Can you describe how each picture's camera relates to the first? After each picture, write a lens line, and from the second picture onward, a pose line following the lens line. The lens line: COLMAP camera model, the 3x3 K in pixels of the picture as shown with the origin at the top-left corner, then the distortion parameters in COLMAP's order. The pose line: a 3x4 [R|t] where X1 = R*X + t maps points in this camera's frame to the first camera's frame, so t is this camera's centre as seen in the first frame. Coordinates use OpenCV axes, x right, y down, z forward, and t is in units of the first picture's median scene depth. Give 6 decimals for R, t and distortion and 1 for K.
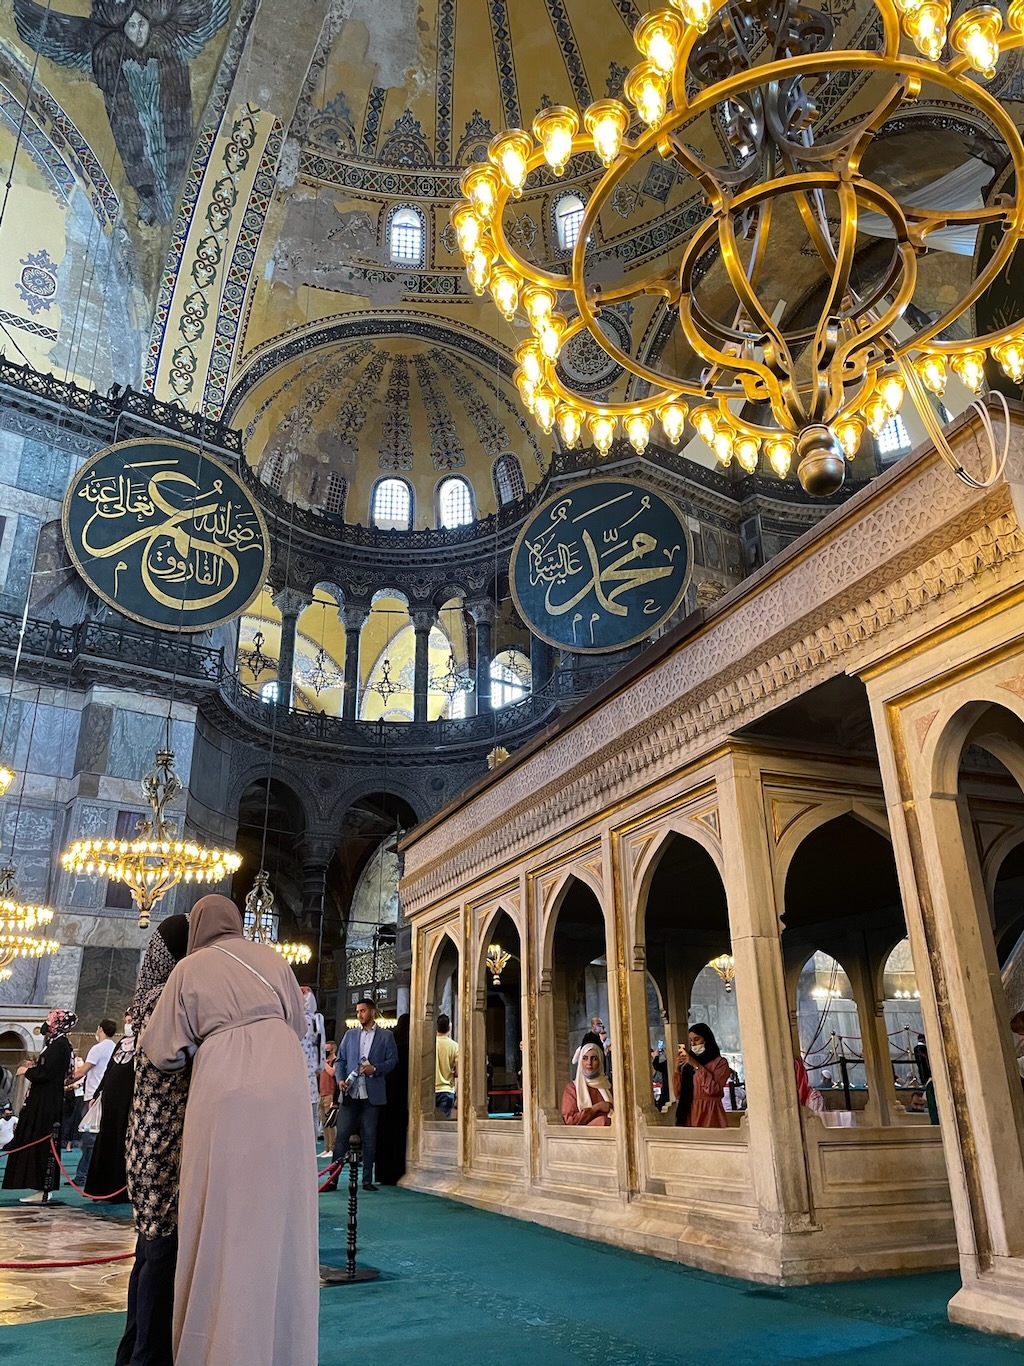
lens RADIAL K [[1026.0, 0, 510.1], [0, 1026.0, 673.6], [0, 0, 1]] dist [0.064369, -0.075396]
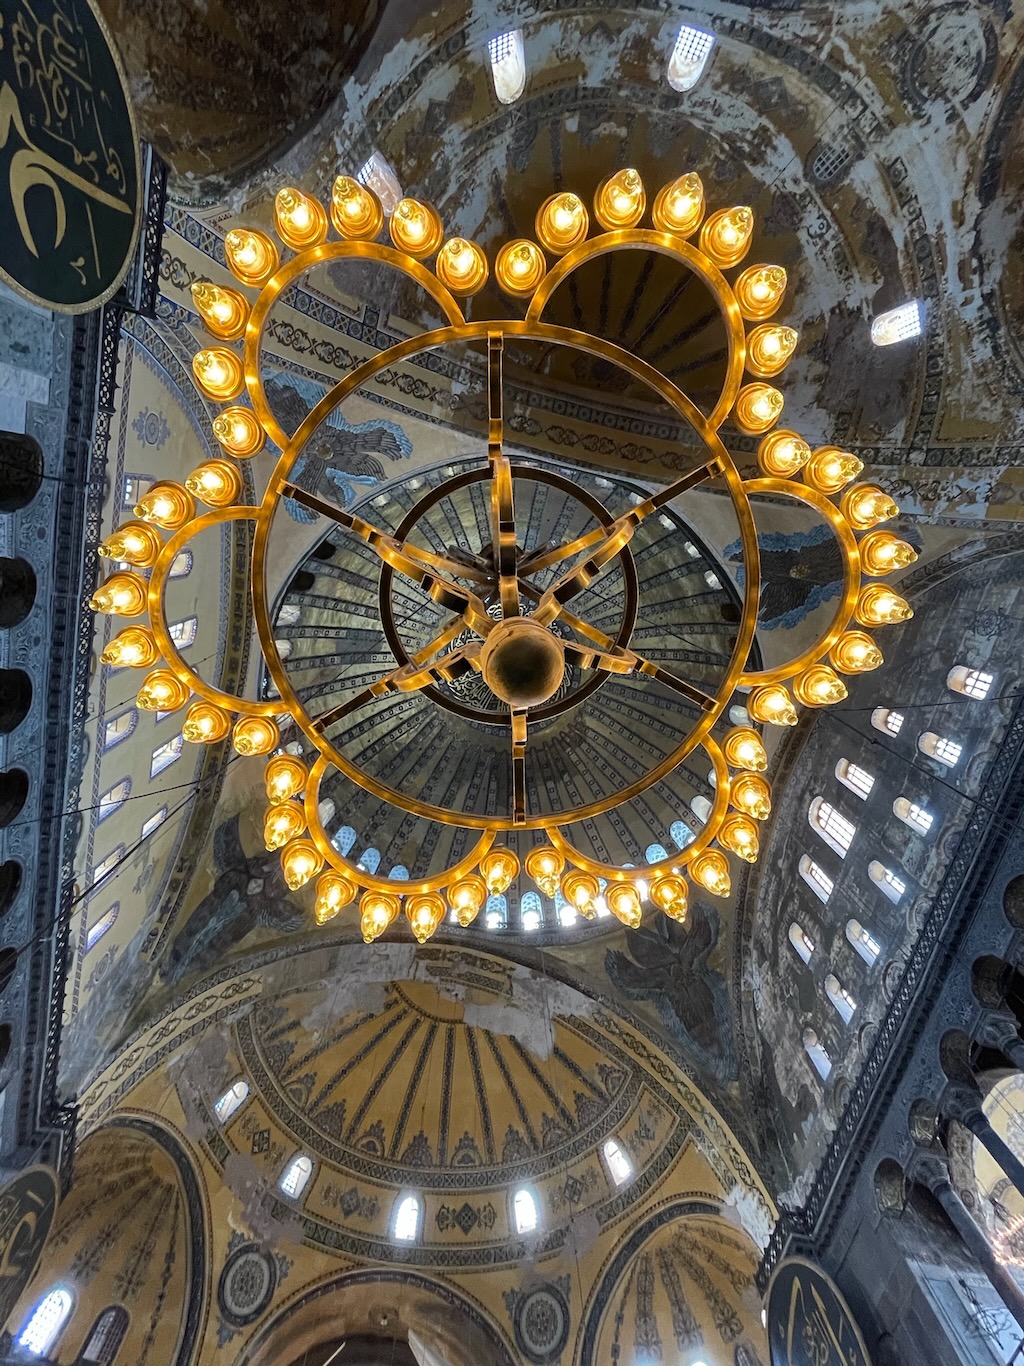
lens RADIAL K [[643.9, 0, 516.2], [0, 643.9, 680.0], [0, 0, 1]] dist [-0.009809, 0.005754]
pose [[0.412971, 0.884443, 0.217290, -0.727048], [-0.319255, 0.364029, -0.874962, 0.027711], [-0.852954, 0.291964, 0.432696, 0.105835]]
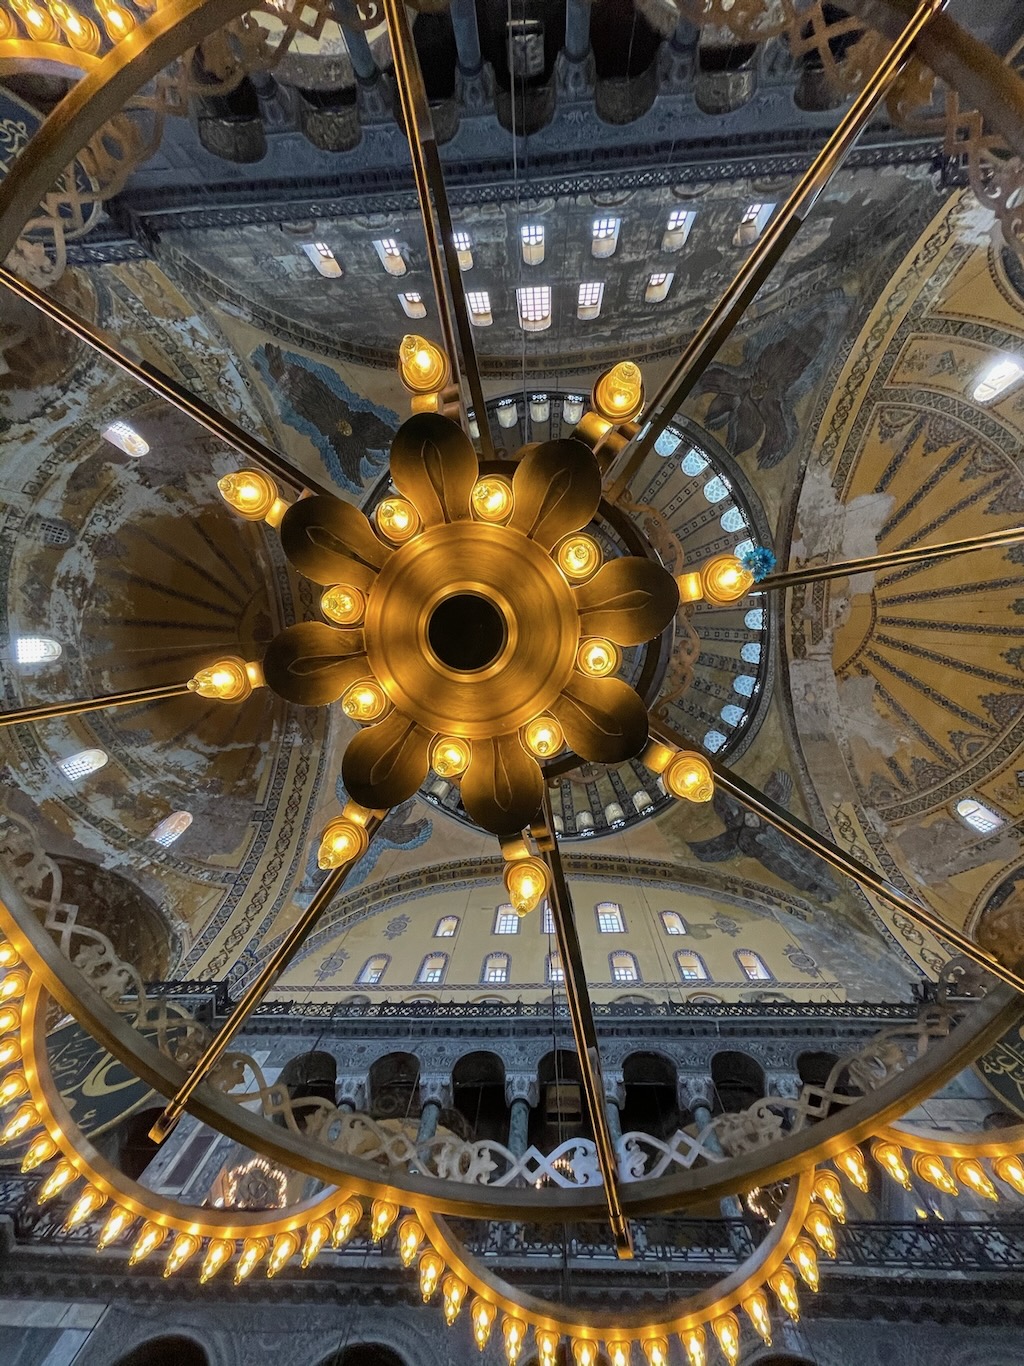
lens RADIAL K [[550.4, 0, 519.2], [0, 550.4, 677.5], [0, 0, 1]] dist [-0.000974, -0.000351]
pose [[0.764604, -0.633779, -0.117070, -0.413227], [0.180845, 0.385324, -0.904887, 0.079117], [0.618608, 0.670708, 0.409236, 0.200359]]
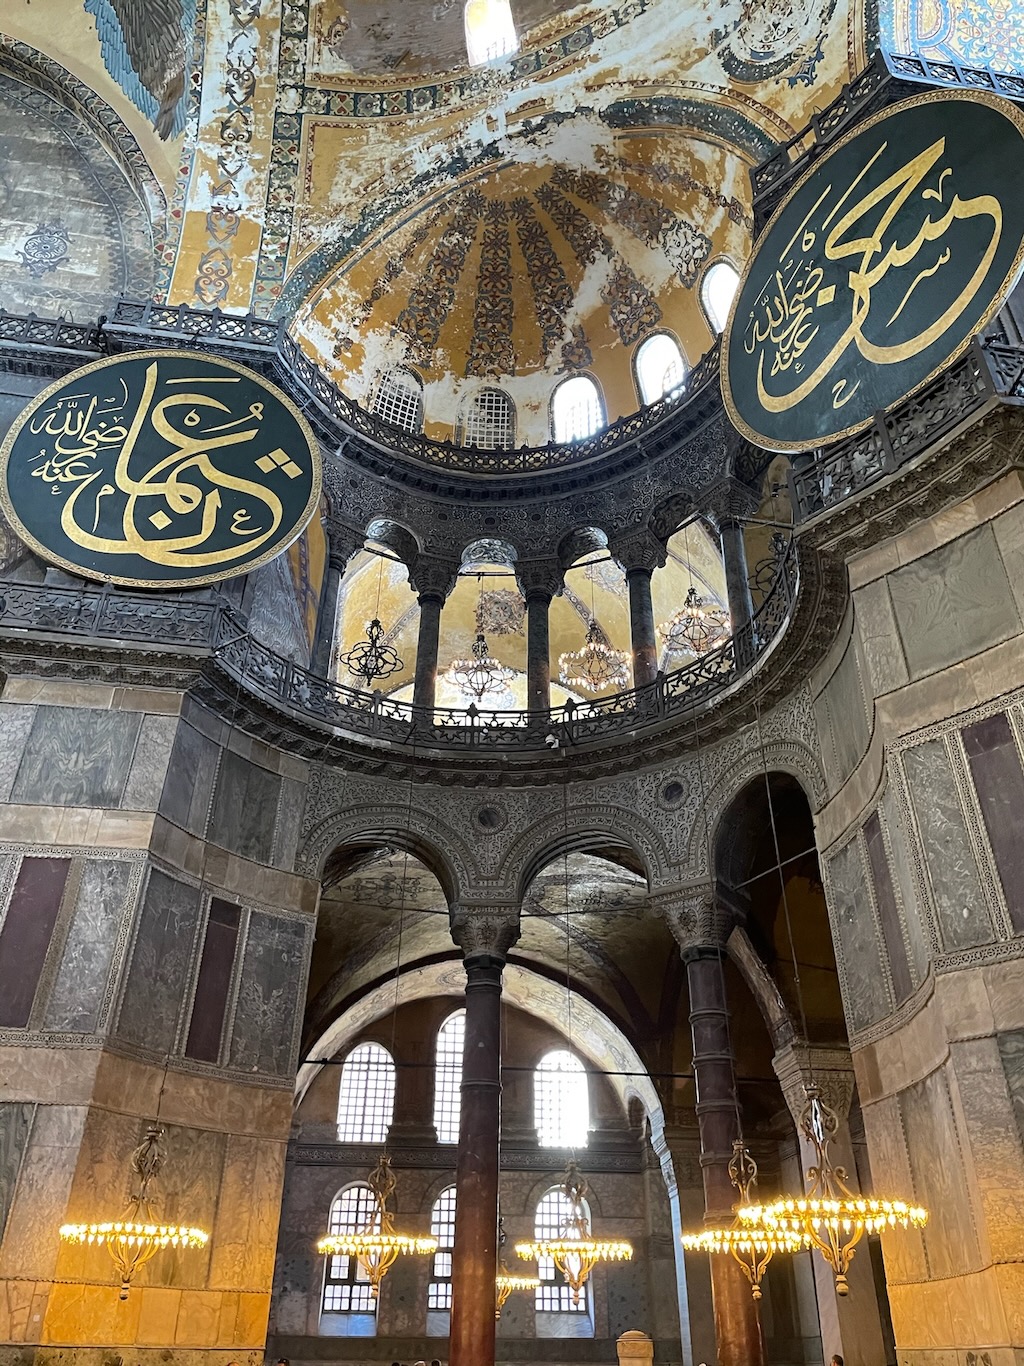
lens RADIAL K [[1026.0, 0, 510.1], [0, 1026.0, 673.6], [0, 0, 1]] dist [0.064369, -0.075396]
pose [[-0.878015, 0.266808, 0.397370, -0.944235], [-0.175200, 0.593445, -0.785575, -0.049779], [-0.445415, -0.759366, -0.474309, -0.081734]]
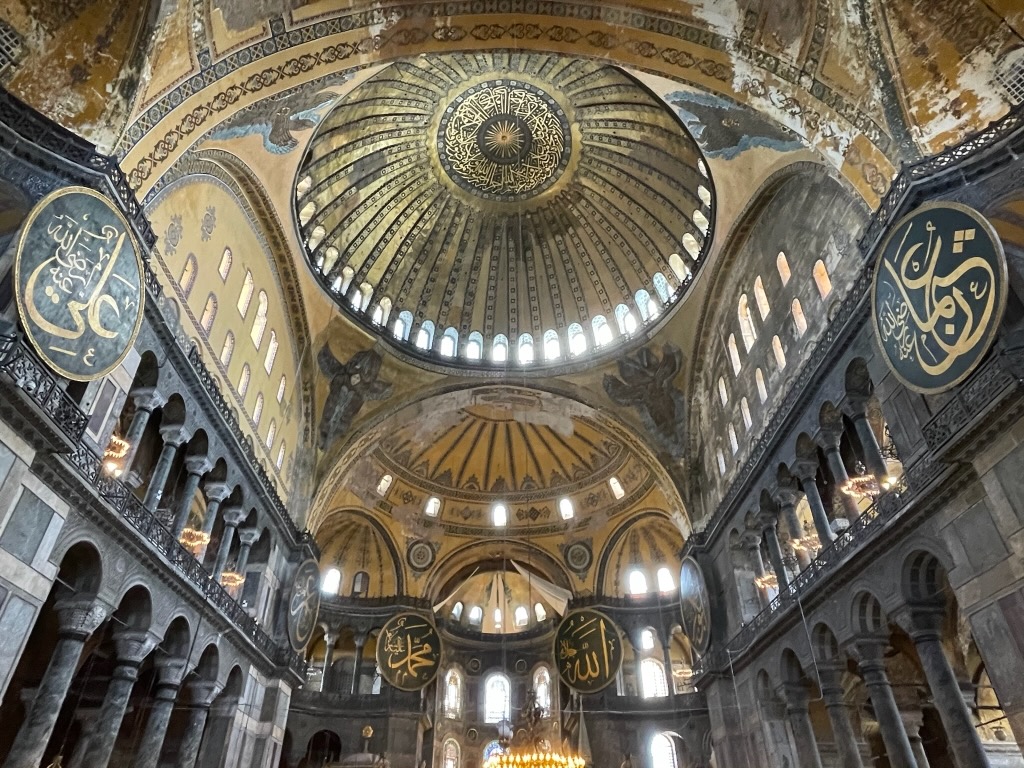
lens RADIAL K [[647.7, 0, 507.2], [0, 647.7, 380.1], [0, 0, 1]] dist [0.028655, -0.043628]
pose [[0.593416, 0.498641, 0.631834, -1.156791], [-0.312965, 0.866162, -0.389637, -0.135644], [-0.741560, 0.033475, 0.670051, -0.310775]]
